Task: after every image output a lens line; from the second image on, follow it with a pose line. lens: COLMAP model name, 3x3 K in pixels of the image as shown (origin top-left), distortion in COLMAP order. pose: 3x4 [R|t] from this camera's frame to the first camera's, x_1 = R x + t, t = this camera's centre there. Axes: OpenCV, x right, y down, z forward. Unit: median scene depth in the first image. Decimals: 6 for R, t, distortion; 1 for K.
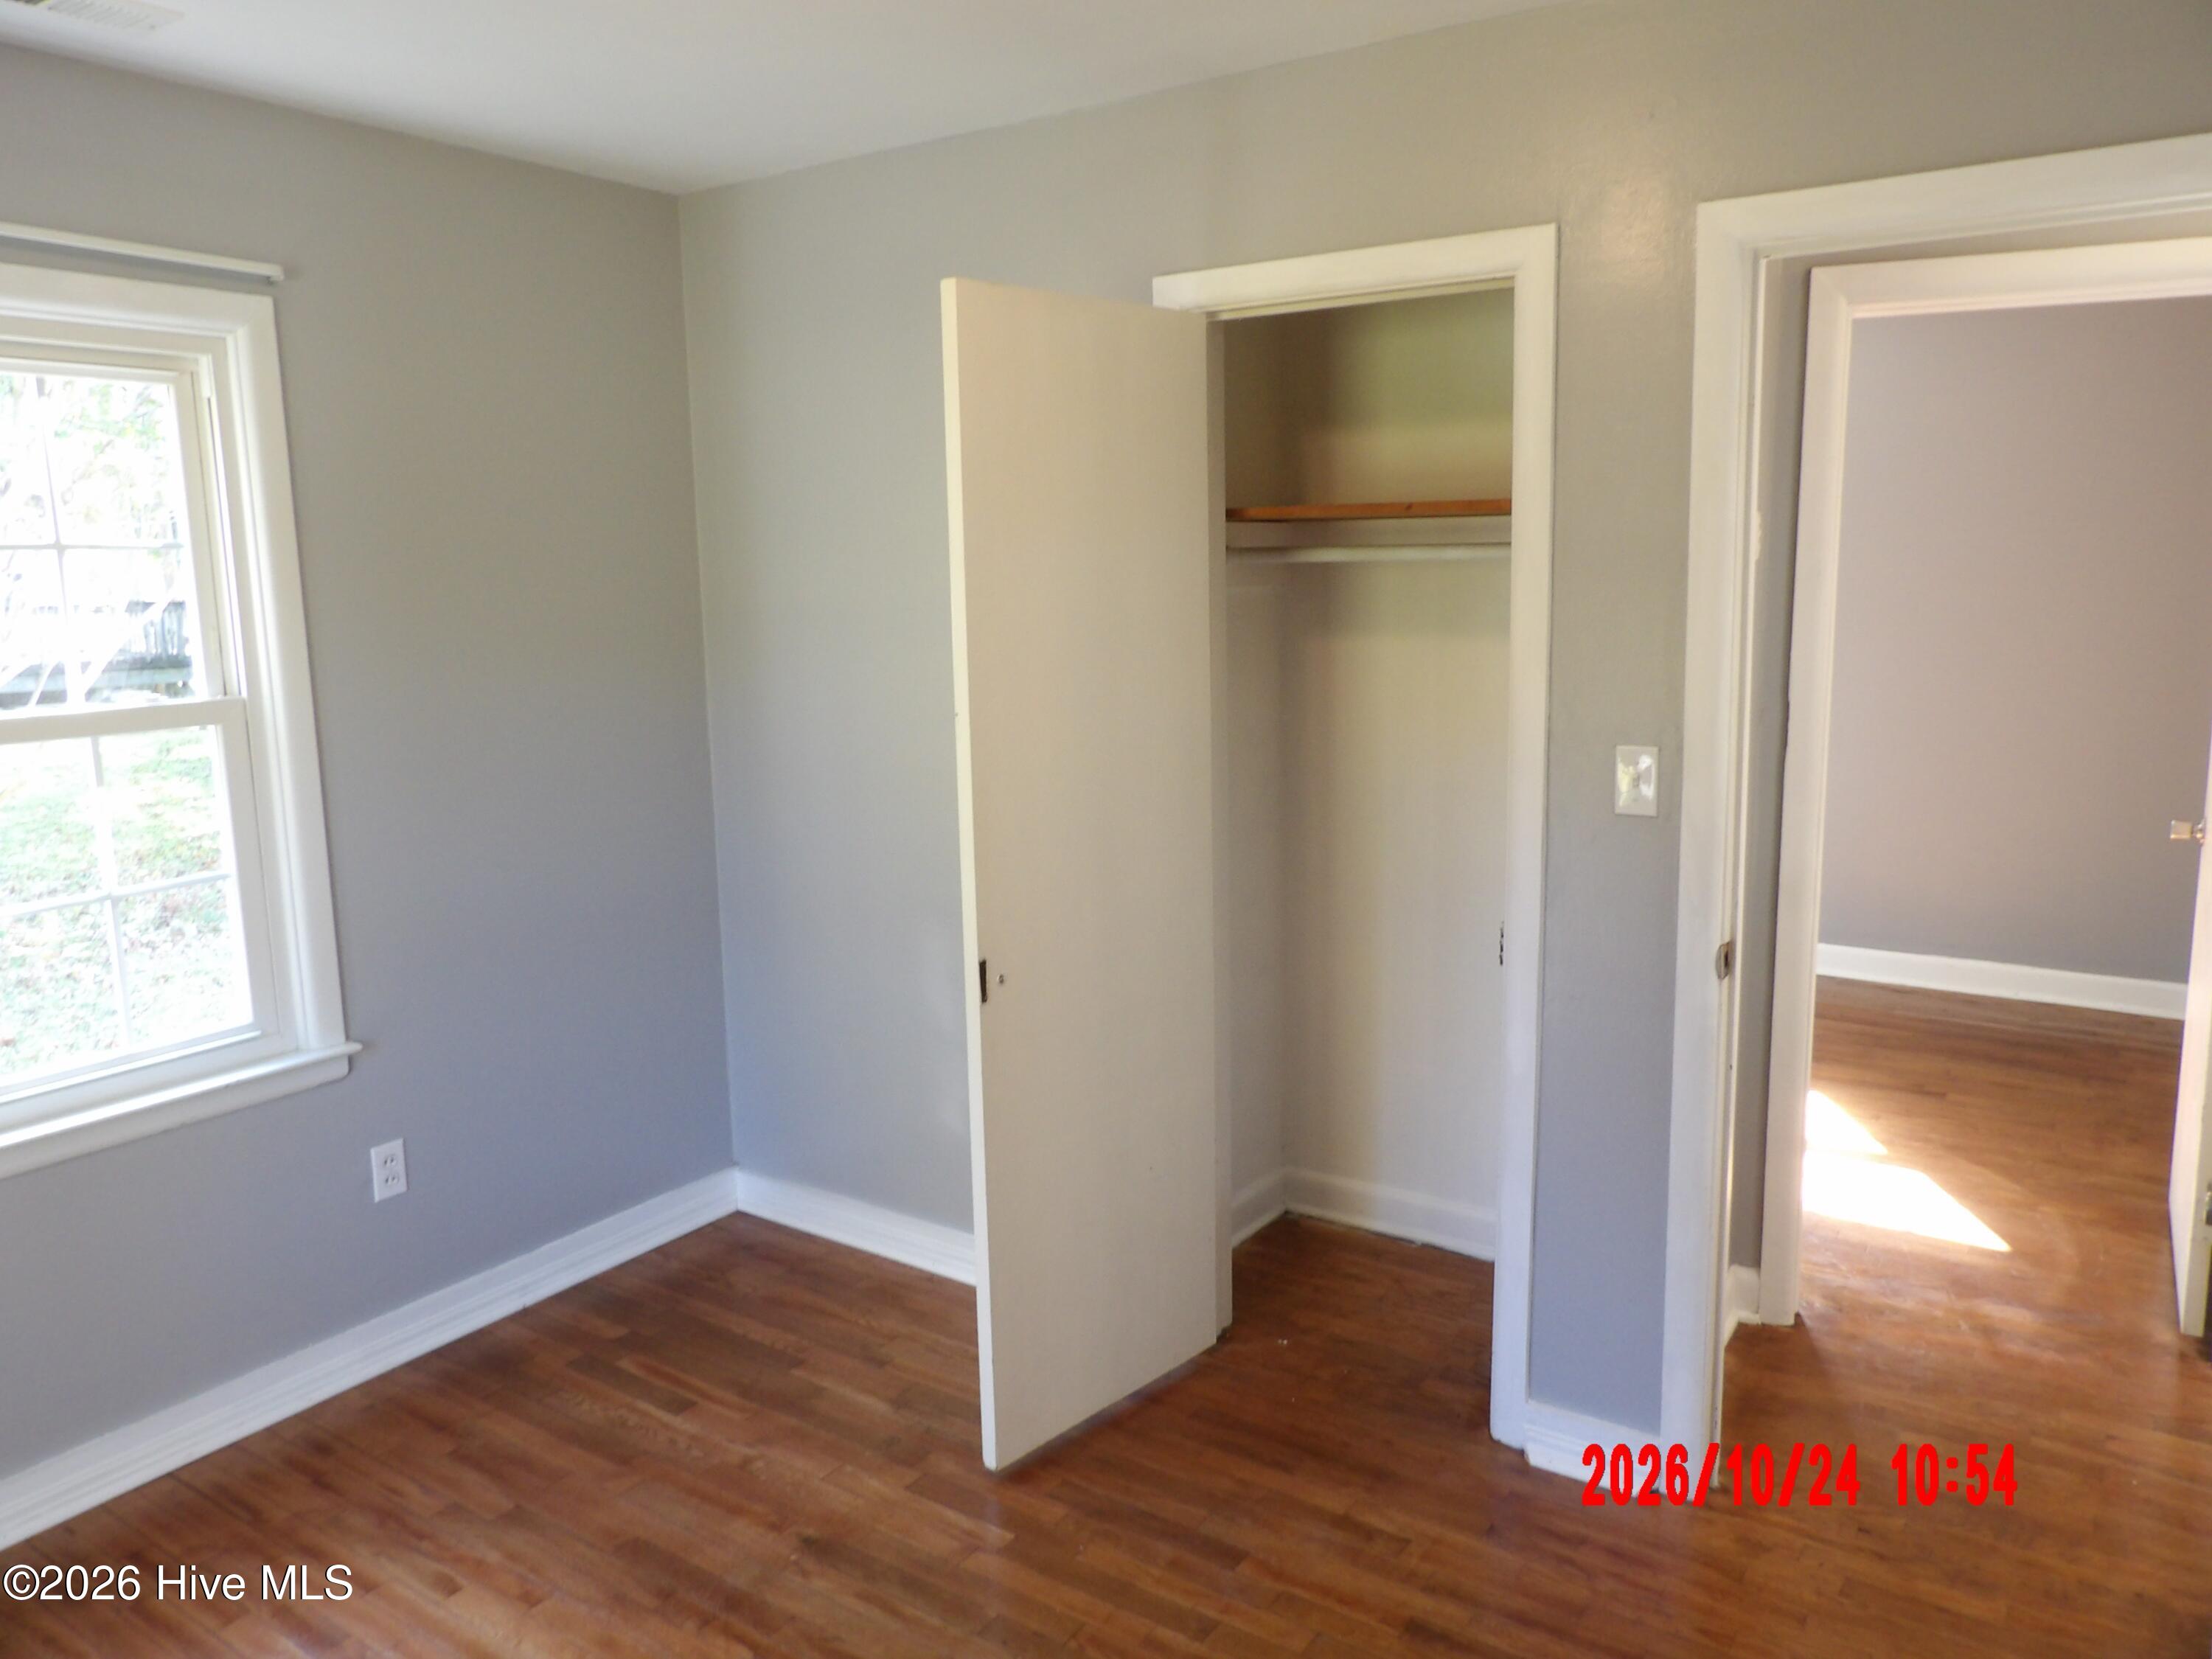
lens RADIAL K [[1597.2, 0, 1103.4], [0, 1597.2, 822.1], [0, 0, 1]] dist [-0.024852, 0.030525]
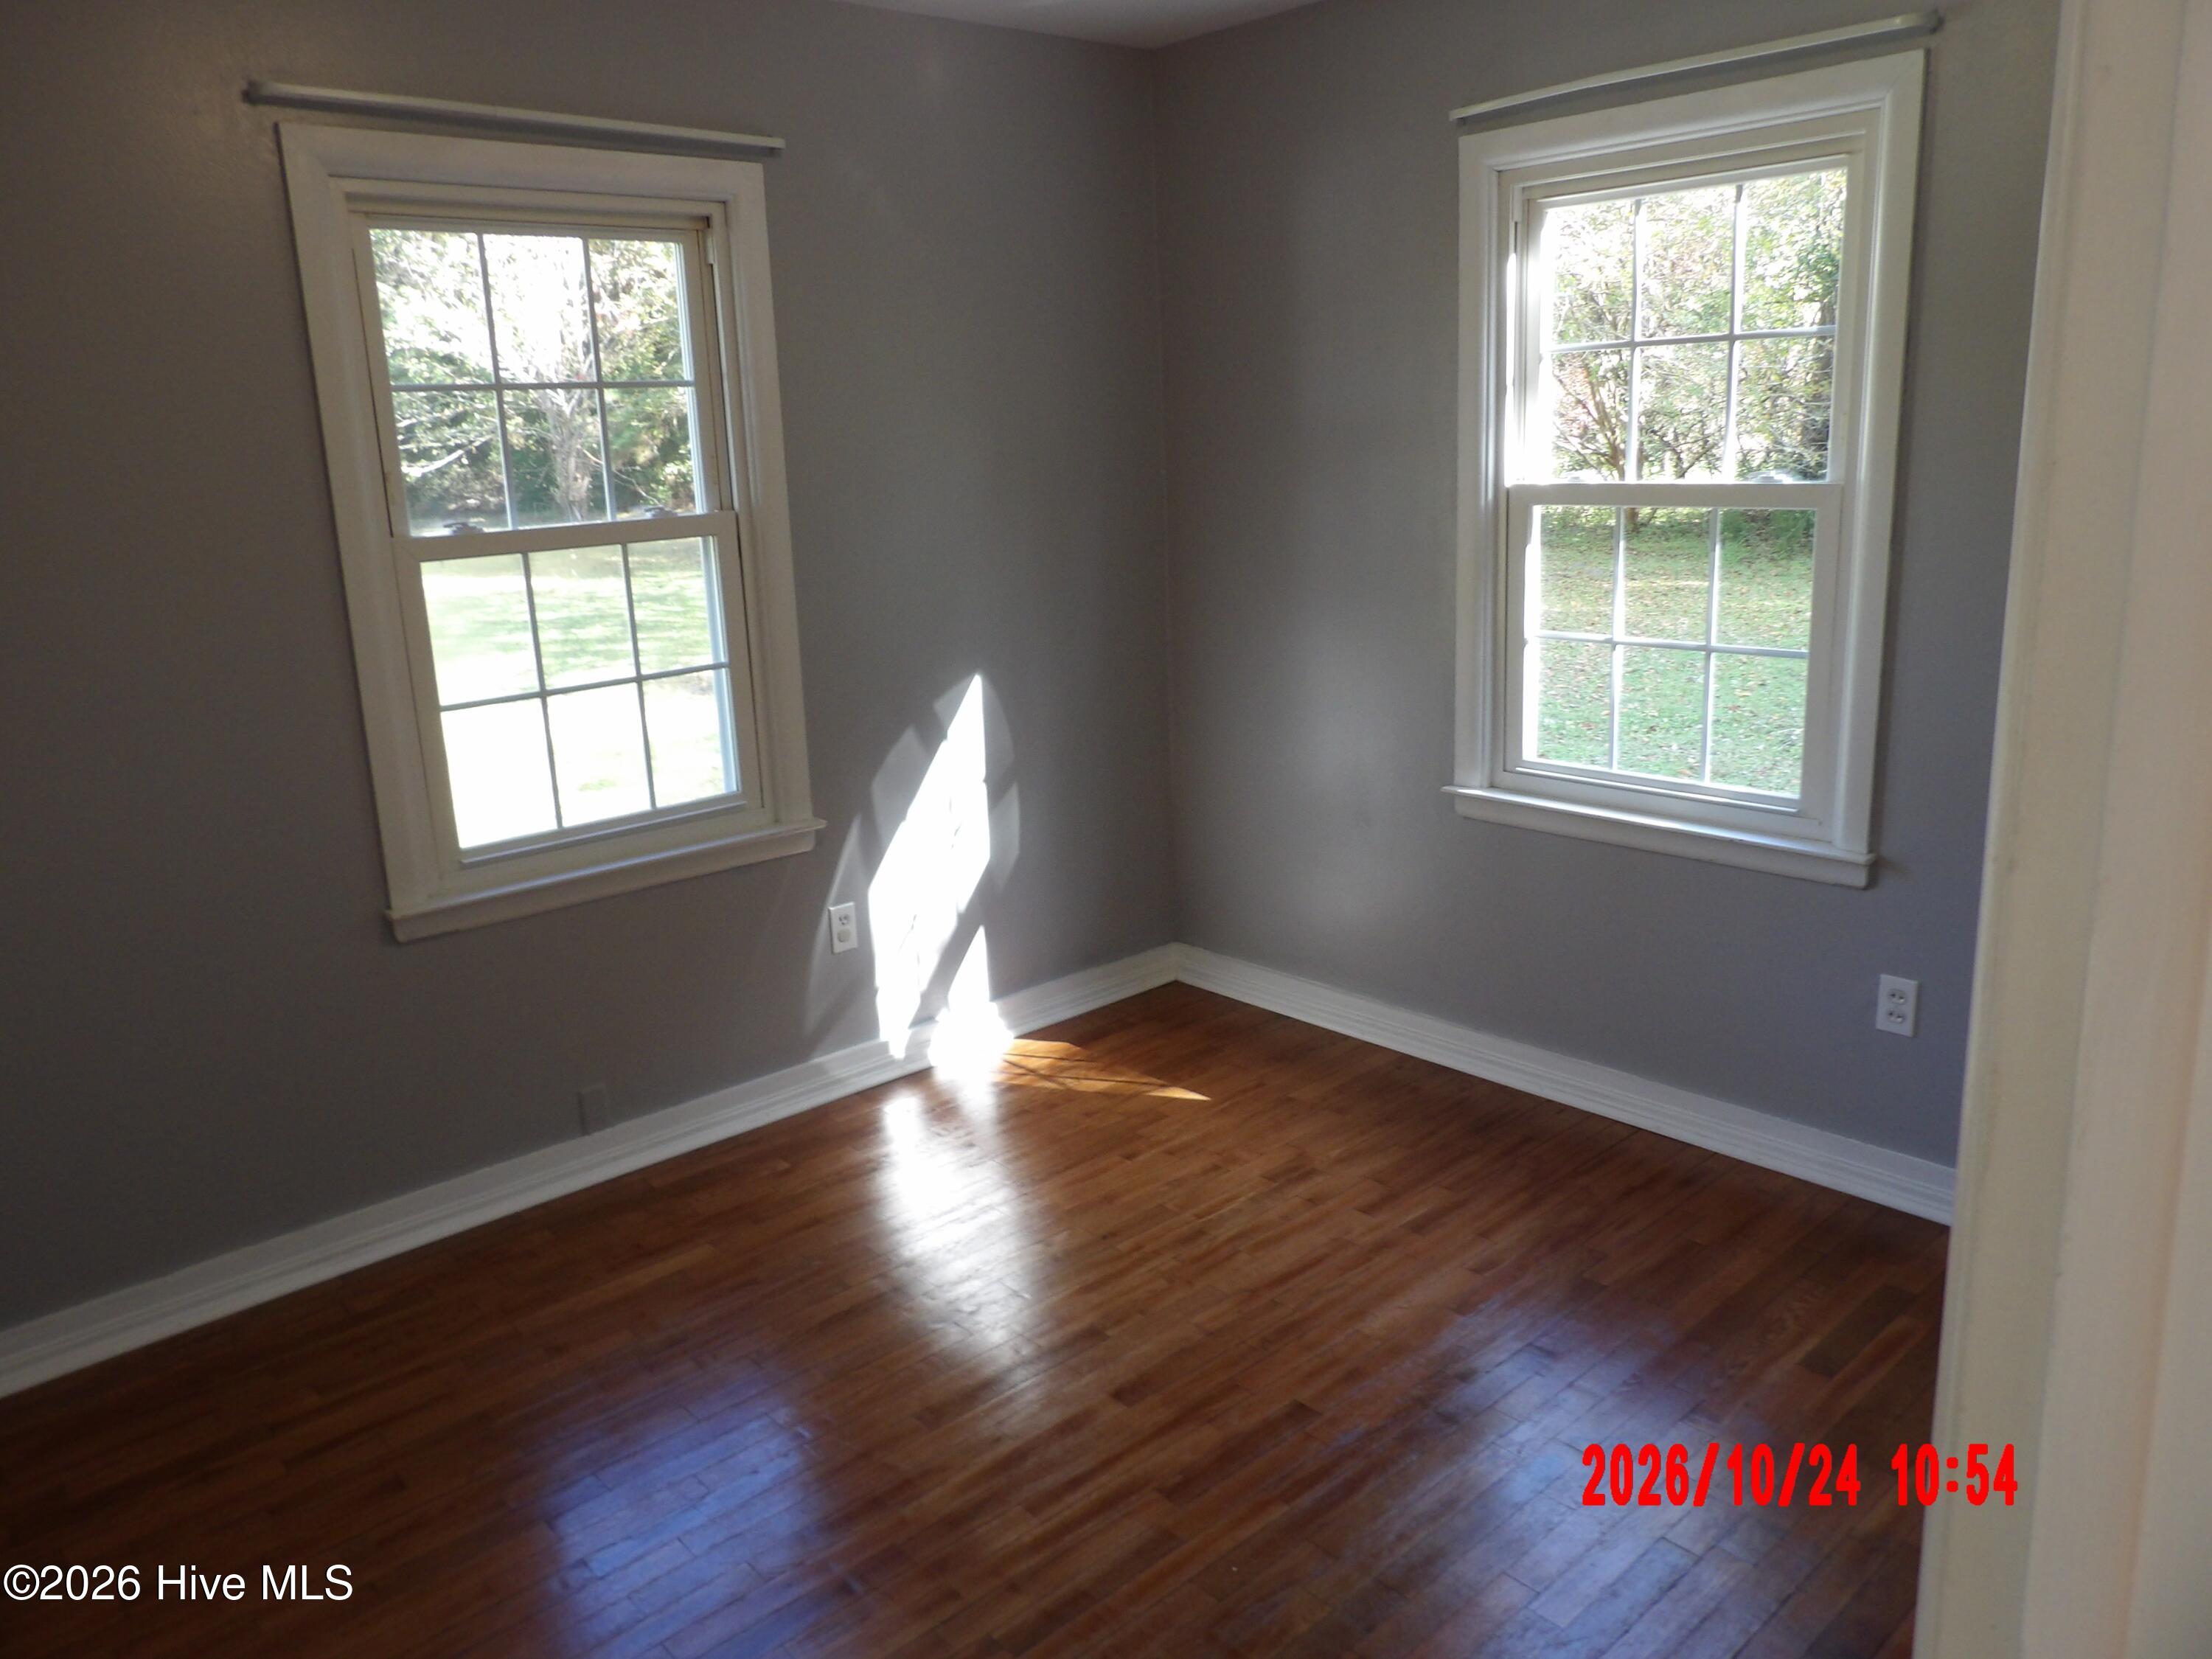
lens RADIAL K [[1597.2, 0, 1104.1], [0, 1597.2, 831.1], [0, 0, 1]] dist [-0.024852, 0.030525]
pose [[-0.237705, 0.264270, -0.934697, 0.558380], [-0.114267, 0.947988, 0.297087, -0.113799], [0.964593, 0.177424, -0.195144, 0.772645]]
